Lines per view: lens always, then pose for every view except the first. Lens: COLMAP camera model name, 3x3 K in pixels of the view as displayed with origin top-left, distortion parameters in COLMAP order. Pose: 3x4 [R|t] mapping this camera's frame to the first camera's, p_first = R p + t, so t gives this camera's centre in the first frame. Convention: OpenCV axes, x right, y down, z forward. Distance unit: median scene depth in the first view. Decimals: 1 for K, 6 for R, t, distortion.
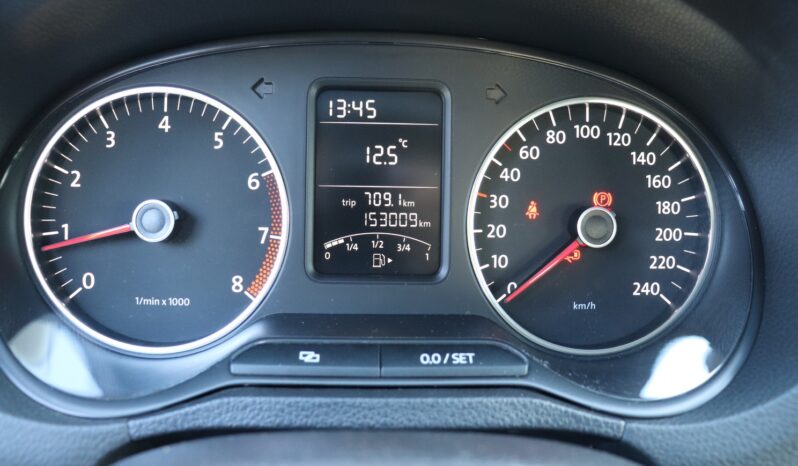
lens RADIAL K [[662.1, 0, 402.4], [0, 662.1, 225.6], [0, 0, 1]] dist [-0.162036, 0.139688]
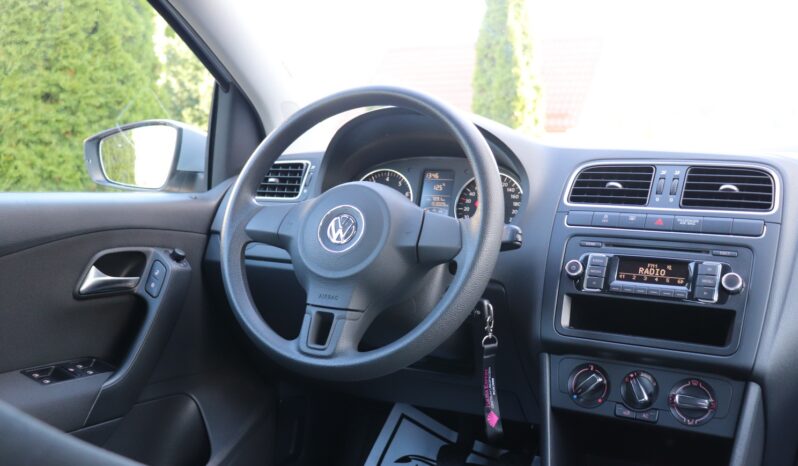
lens RADIAL K [[790.6, 0, 392.4], [0, 790.6, 231.3], [0, 0, 1]] dist [-0.078872, 0.000000]
pose [[0.874999, 0.027541, -0.483340, 1.908489], [-0.141490, 0.969338, -0.200908, 1.066756], [0.462987, 0.244182, 0.852067, -2.867233]]
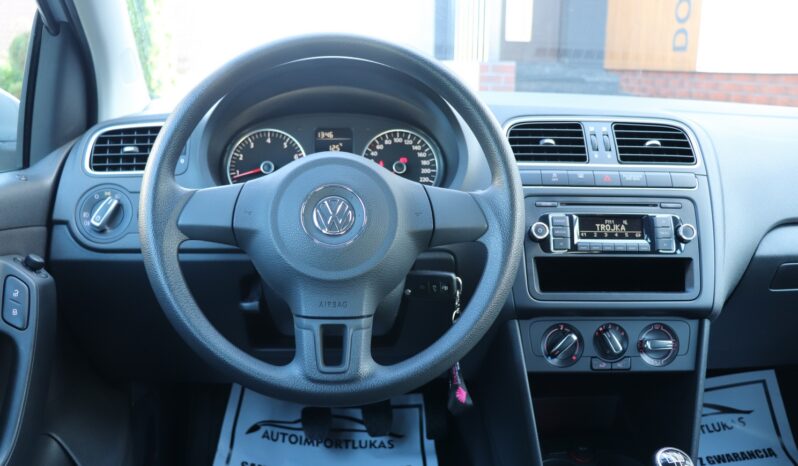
lens RADIAL K [[662.1, 0, 392.9], [0, 662.1, 229.9], [0, 0, 1]] dist [-0.162036, 0.139688]
pose [[0.999077, -0.029806, 0.030933, 0.148522], [0.033369, 0.991978, -0.121927, 0.721093], [-0.027051, 0.122846, 0.992057, -2.271502]]
